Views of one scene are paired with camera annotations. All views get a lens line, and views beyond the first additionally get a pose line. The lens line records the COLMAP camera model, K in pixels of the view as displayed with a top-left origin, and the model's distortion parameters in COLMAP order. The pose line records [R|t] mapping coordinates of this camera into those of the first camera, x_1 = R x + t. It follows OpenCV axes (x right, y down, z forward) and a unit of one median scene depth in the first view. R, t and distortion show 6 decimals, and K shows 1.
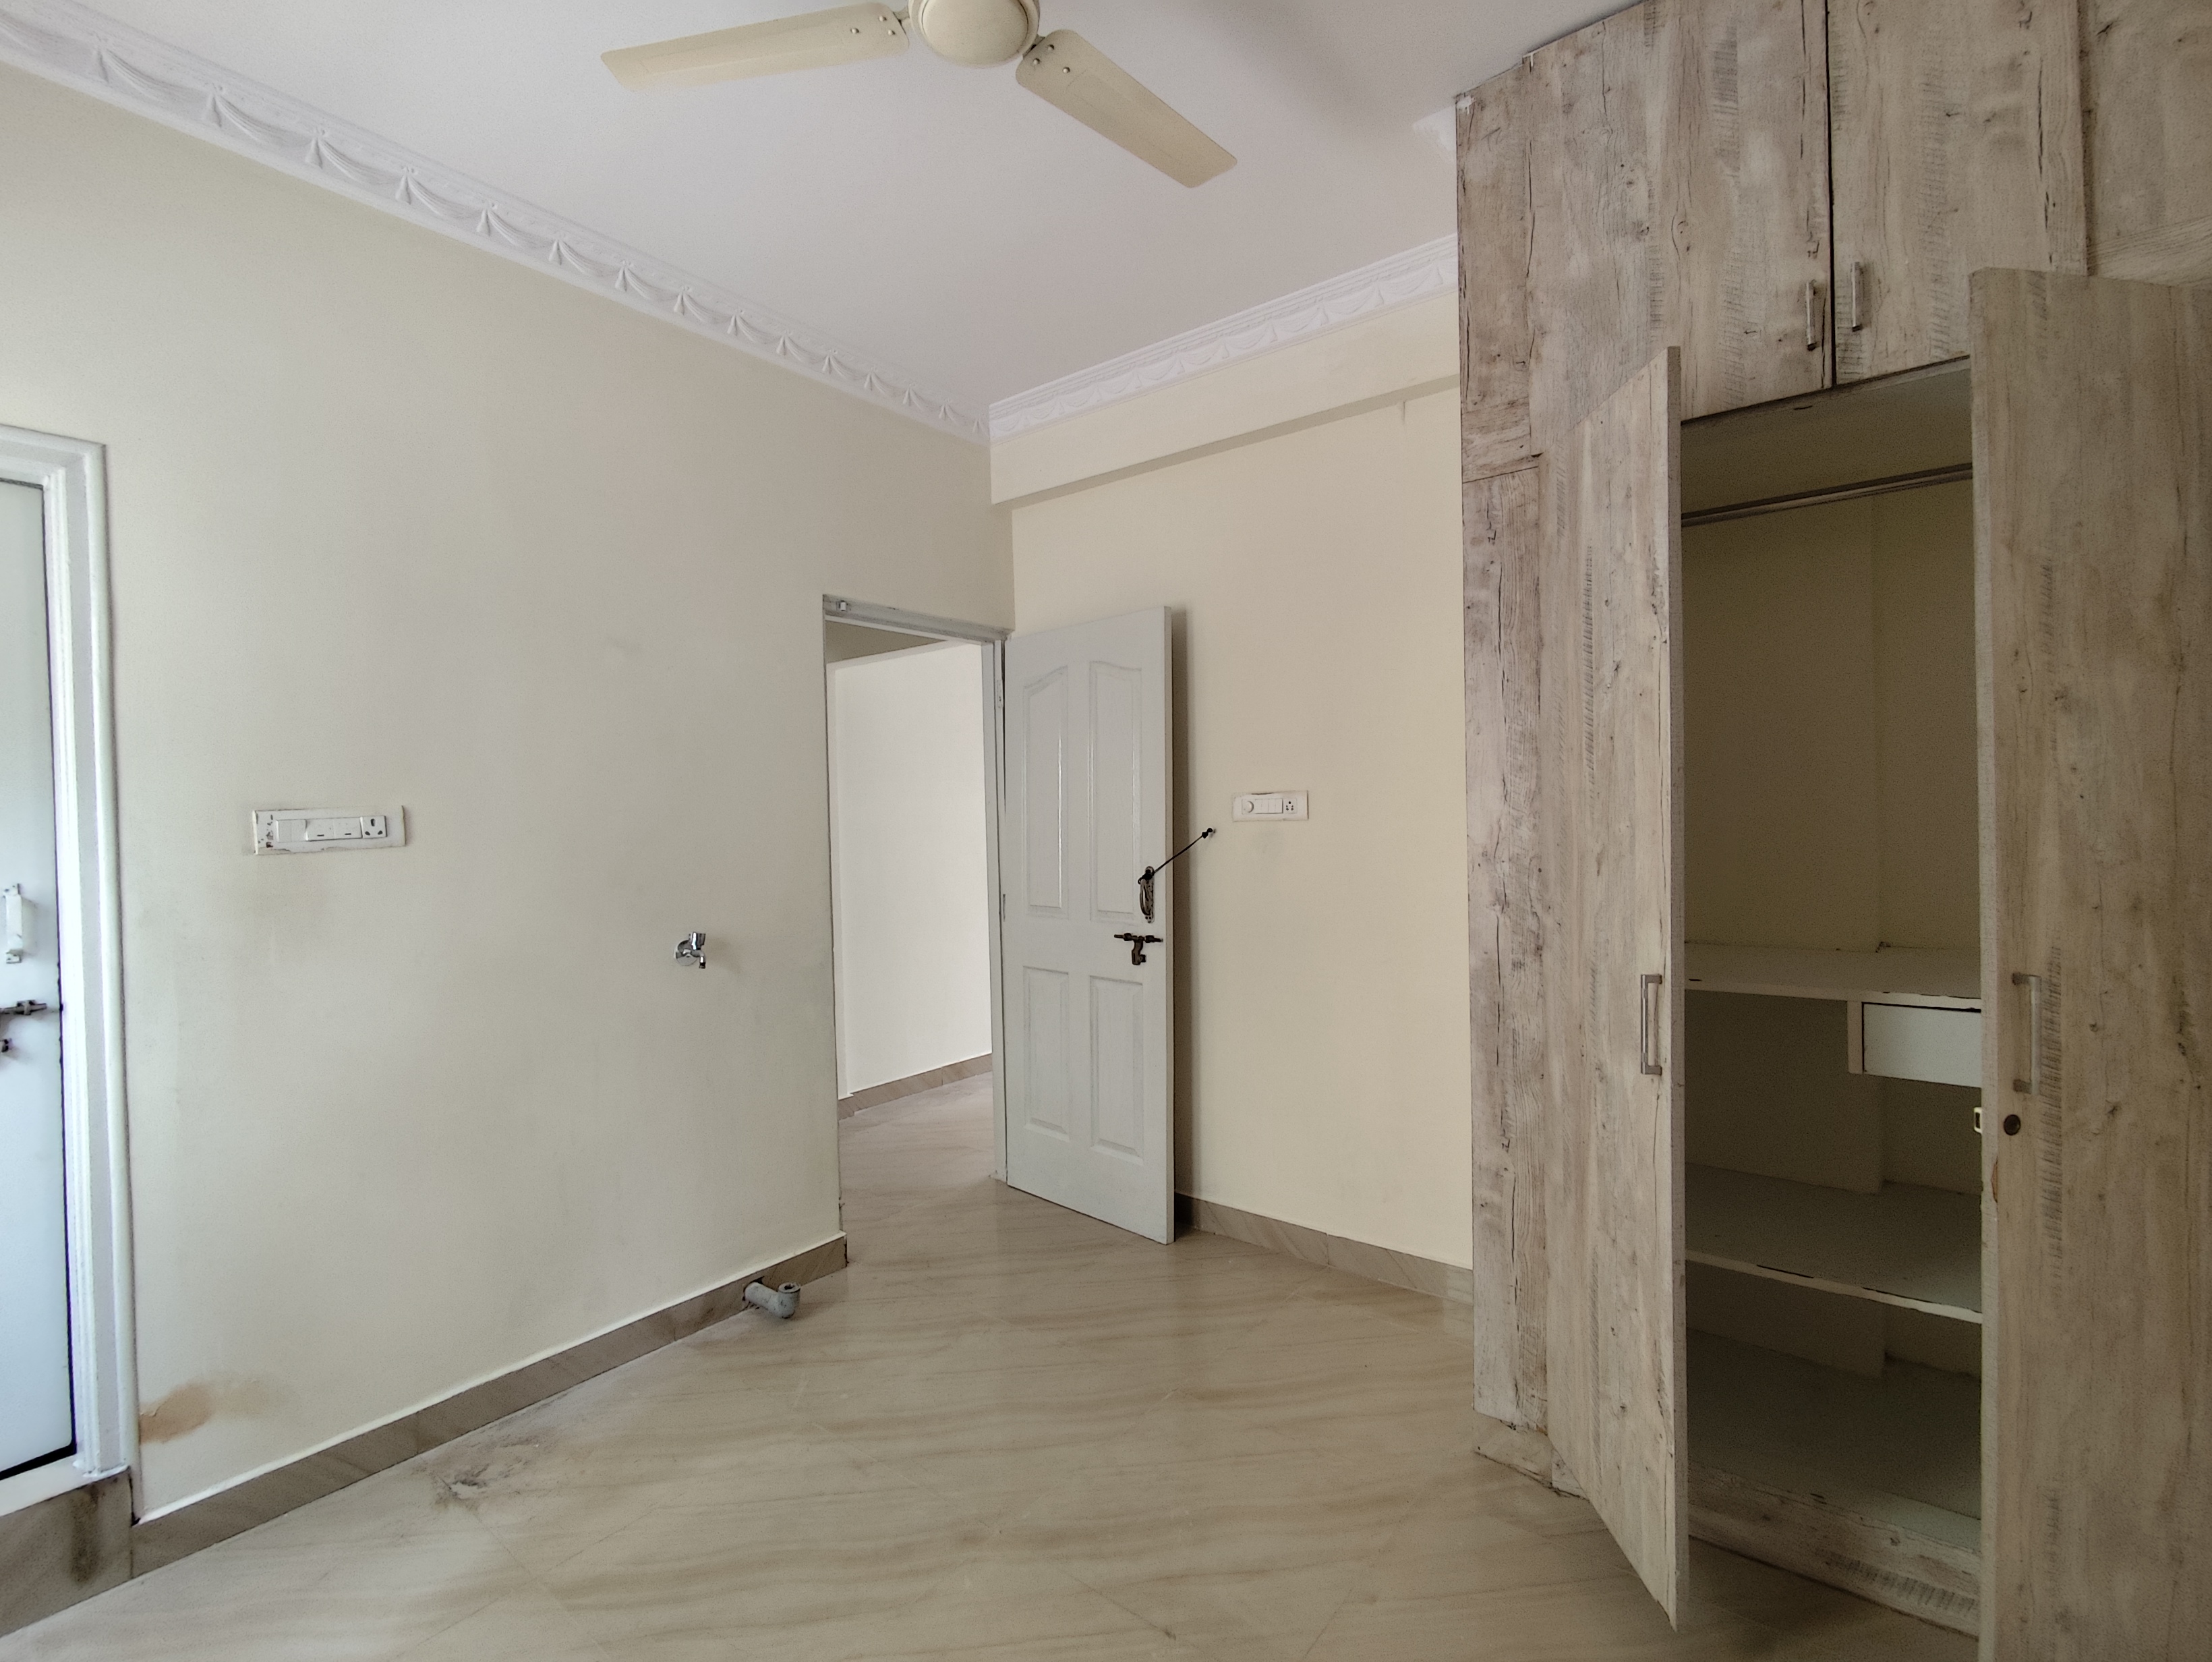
lens RADIAL K [[1013.7, 0, 1085.5], [0, 1013.7, 827.3], [0, 0, 1]] dist [-0.000853, -0.000959]
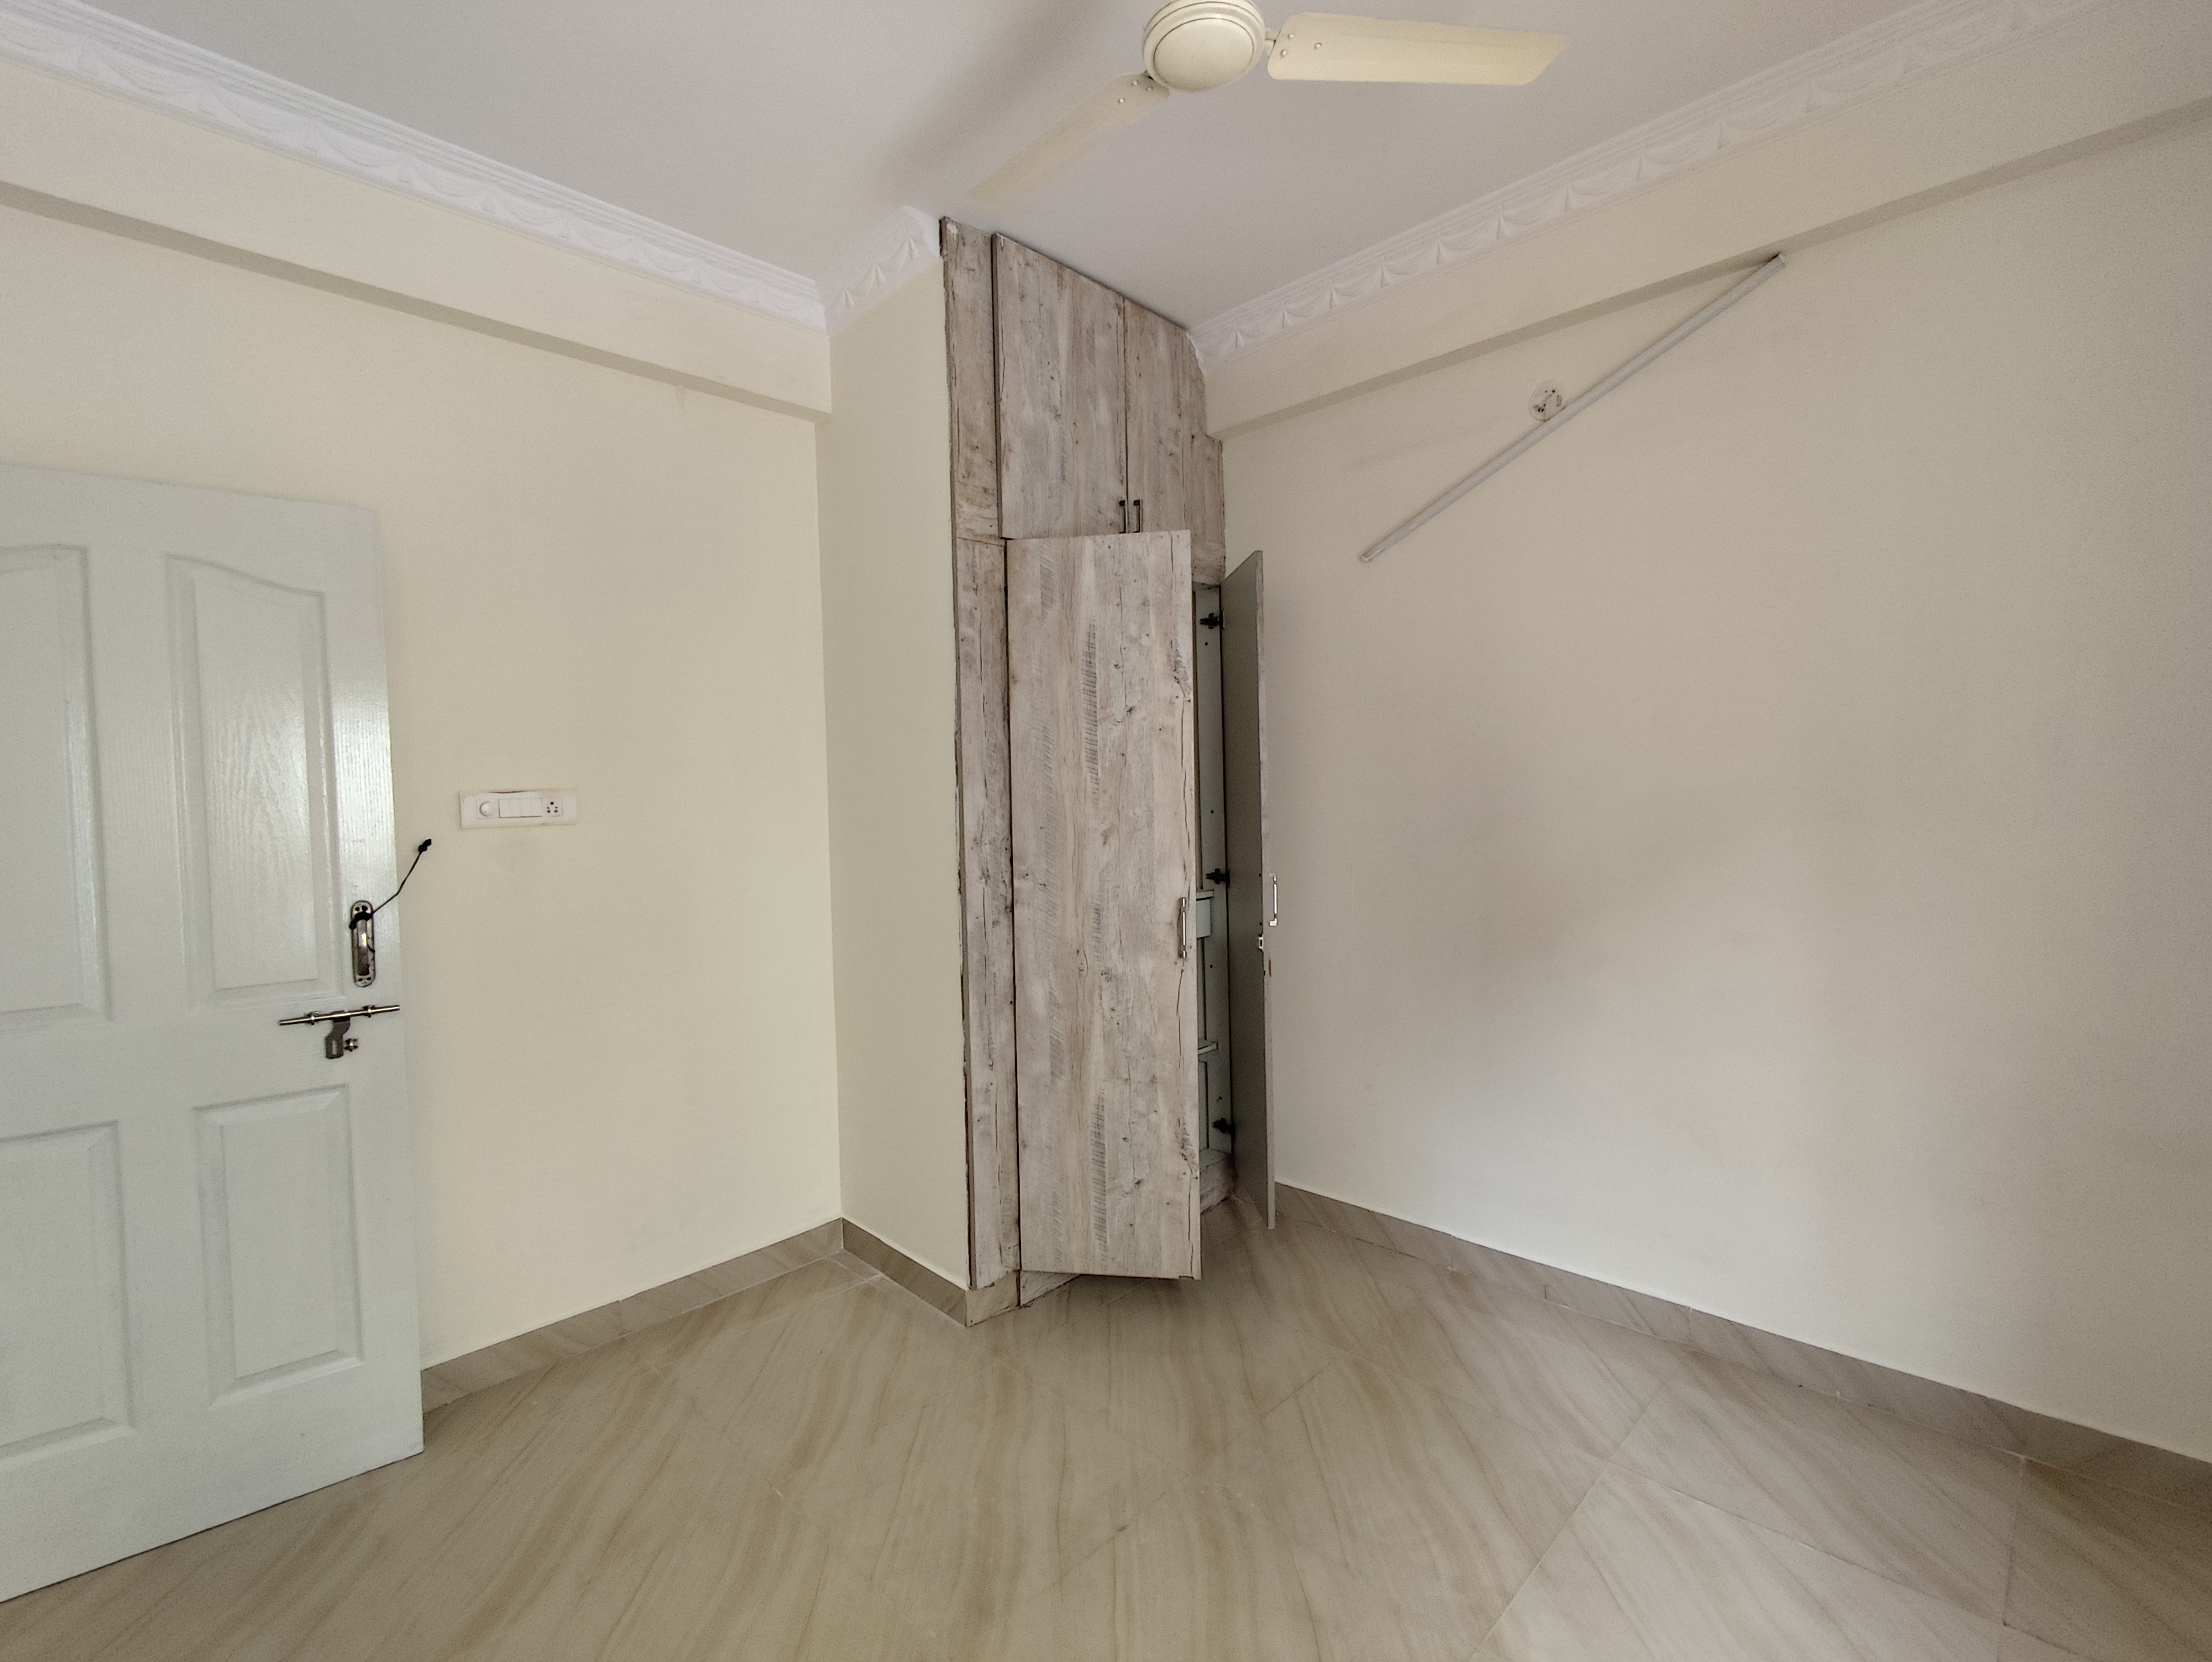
lens RADIAL K [[1013.7, 0, 1085.9], [0, 1013.7, 826.3], [0, 0, 1]] dist [-0.000853, -0.000959]
pose [[0.110366, -0.019185, 0.993706, -0.902115], [0.037092, 0.999197, 0.015172, -0.003645], [-0.993199, 0.035184, 0.110989, 0.779824]]
